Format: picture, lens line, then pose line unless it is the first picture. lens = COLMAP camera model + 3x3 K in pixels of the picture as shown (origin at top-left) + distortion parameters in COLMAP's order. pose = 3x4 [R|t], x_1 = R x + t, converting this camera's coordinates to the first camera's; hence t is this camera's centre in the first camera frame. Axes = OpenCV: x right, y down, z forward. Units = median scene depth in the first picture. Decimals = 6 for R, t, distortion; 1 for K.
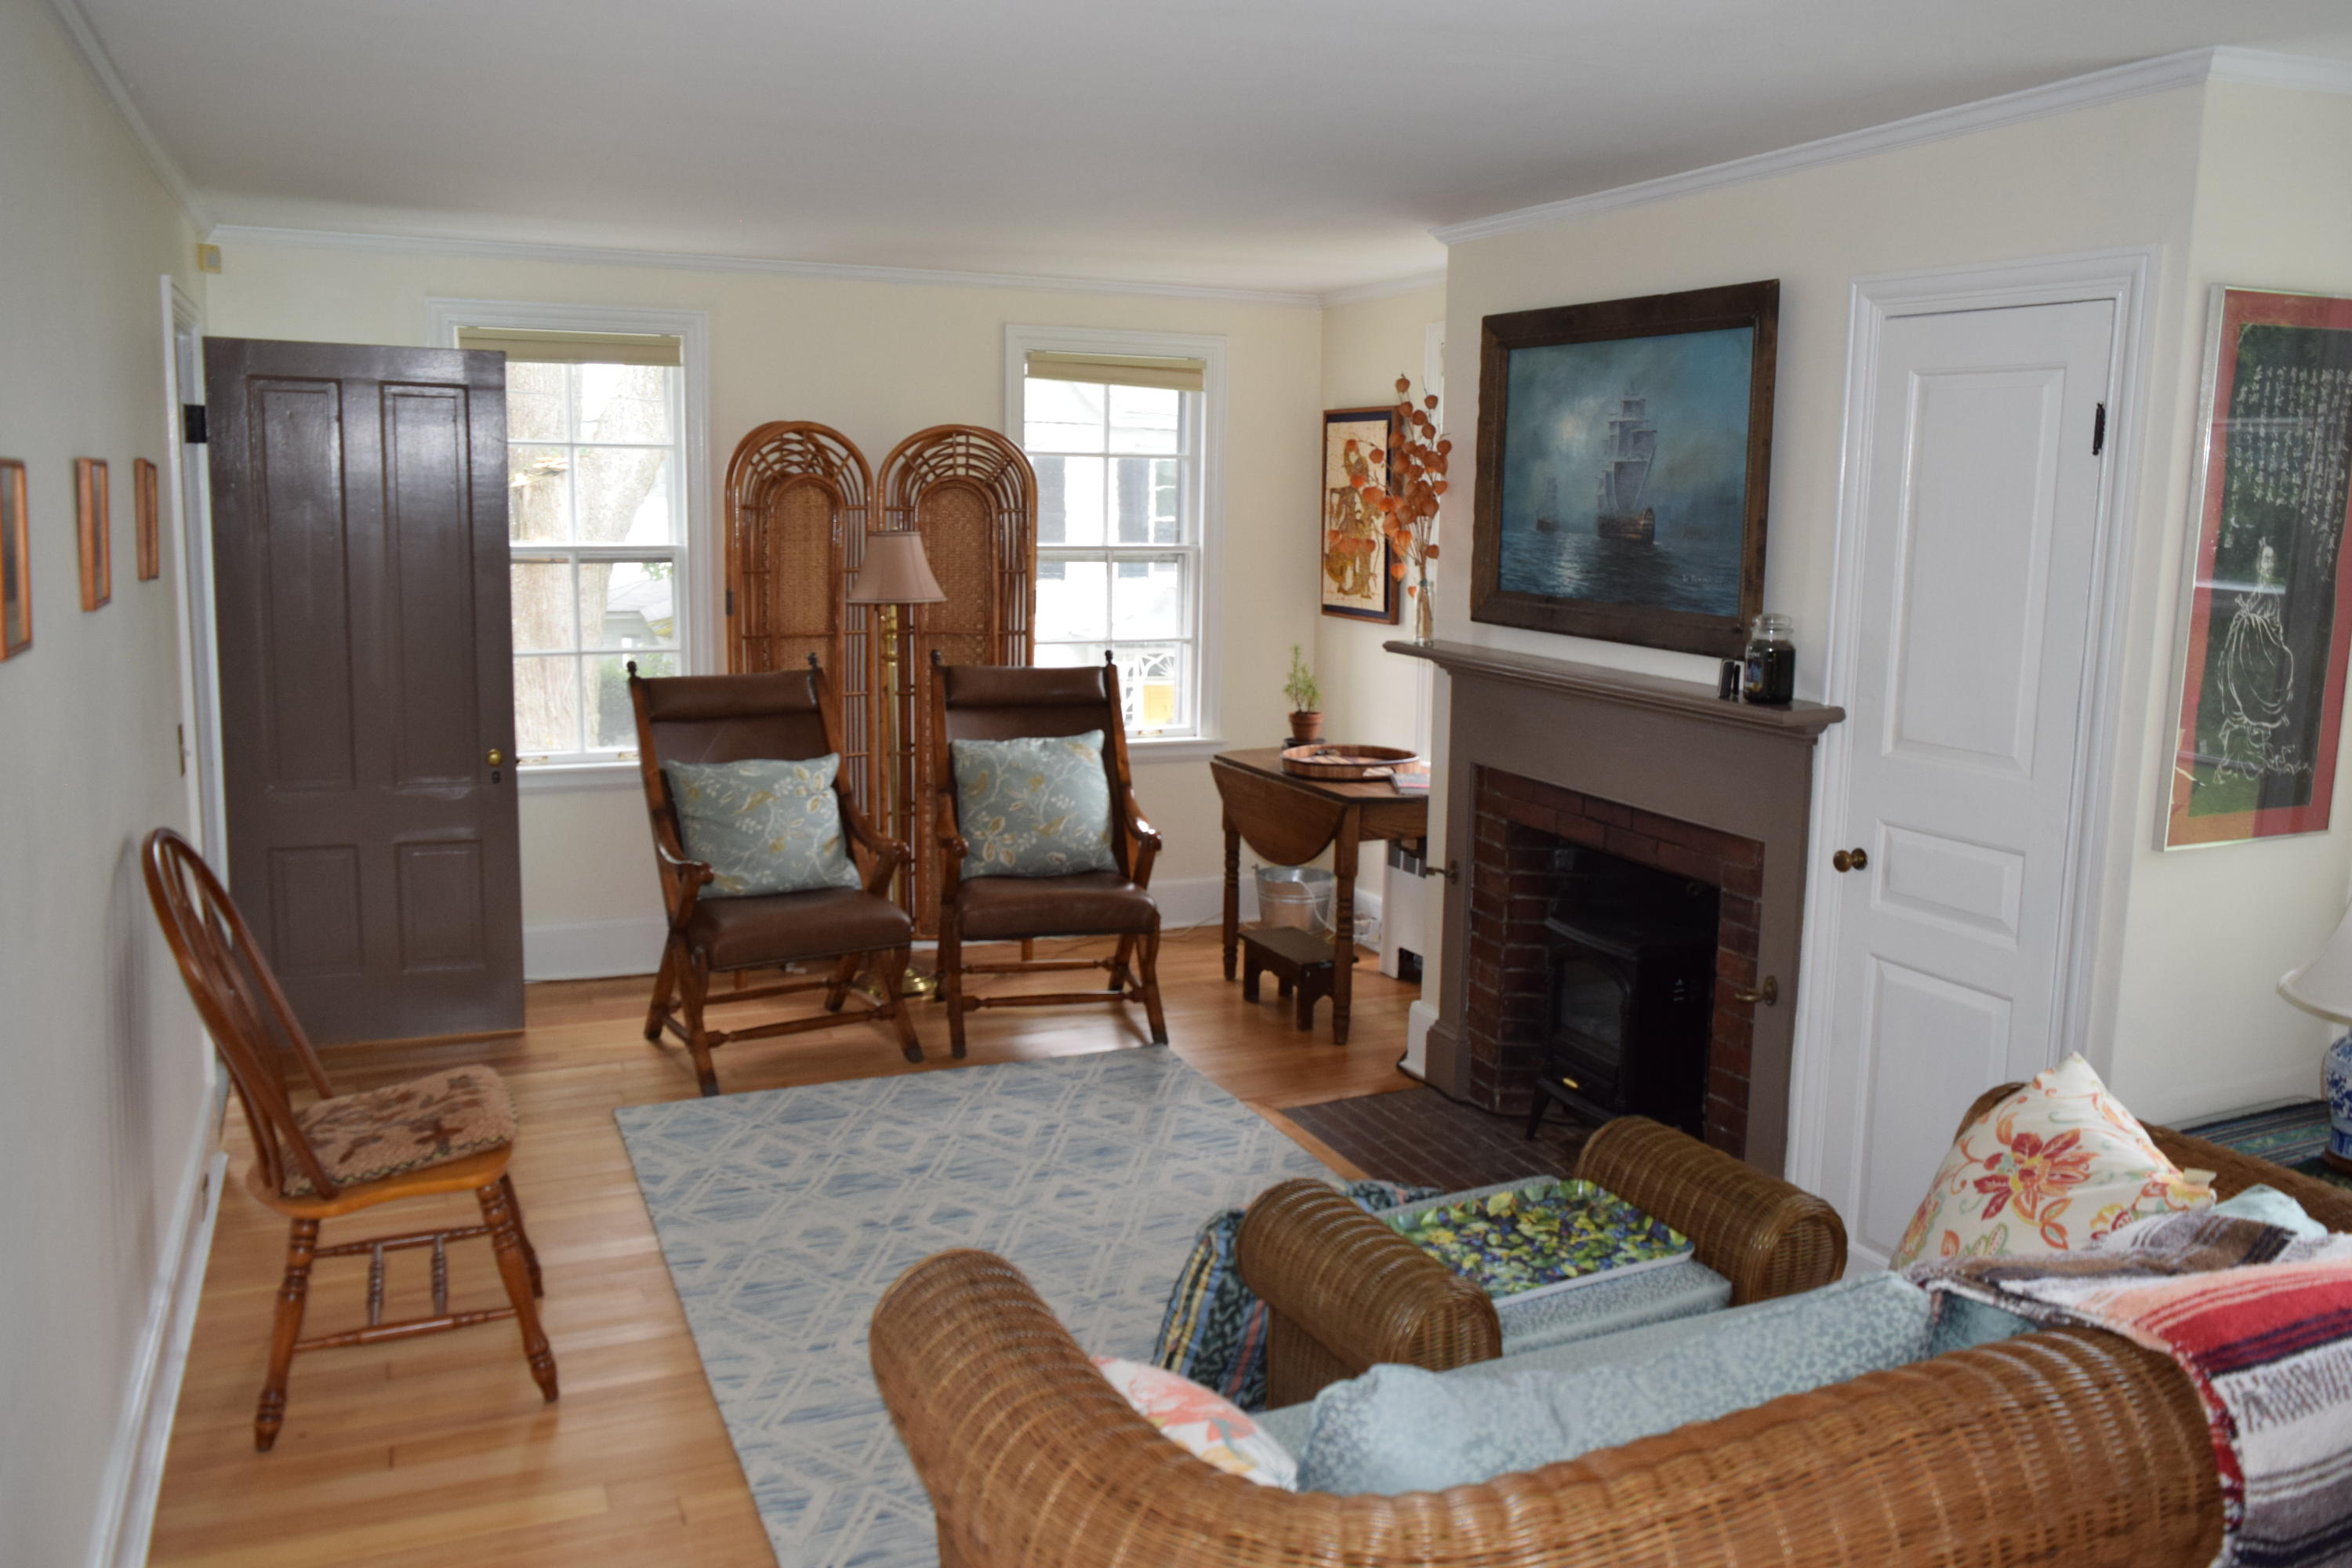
lens RADIAL K [[1811.4, 0, 1180.2], [0, 1811.4, 782.8], [0, 0, 1]] dist [-0.004894, -0.001486]
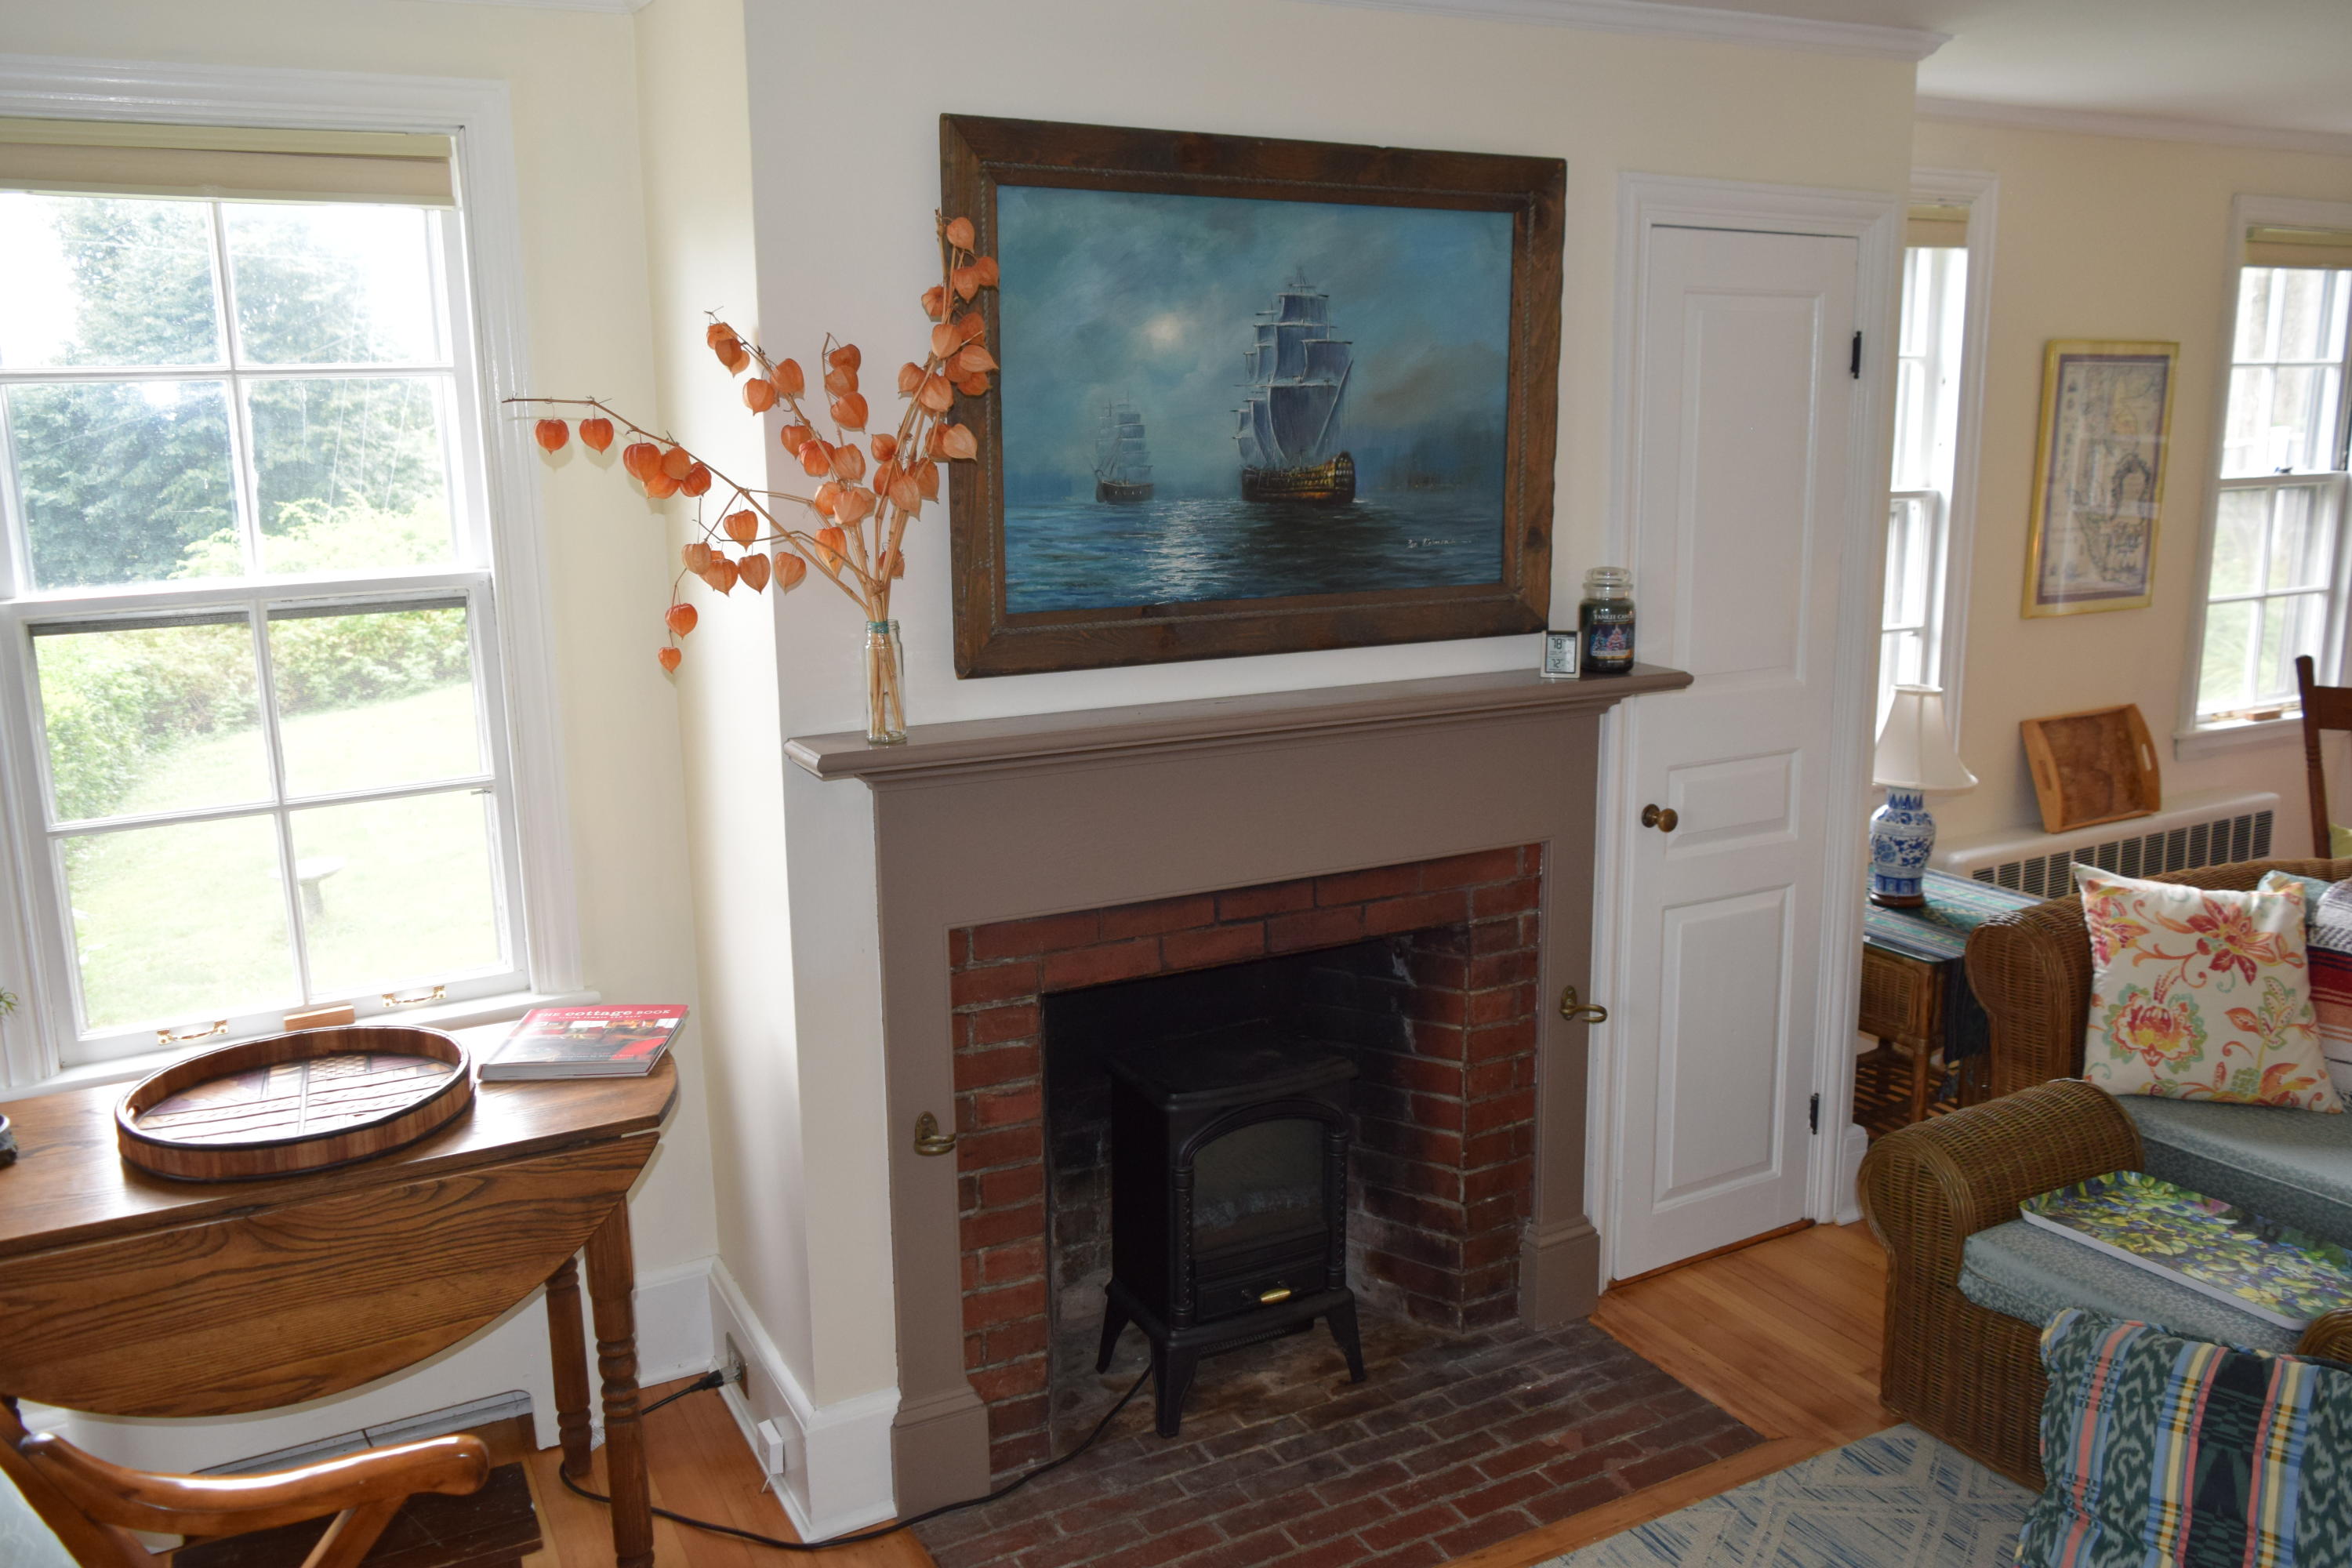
lens RADIAL K [[1811.4, 0, 1179.4], [0, 1811.4, 777.7], [0, 0, 1]] dist [-0.004894, -0.001486]
pose [[-0.073556, -0.201195, 0.976786, -0.444616], [0.179577, 0.960758, 0.211416, -0.188235], [-0.980990, 0.190959, -0.034540, 1.096210]]
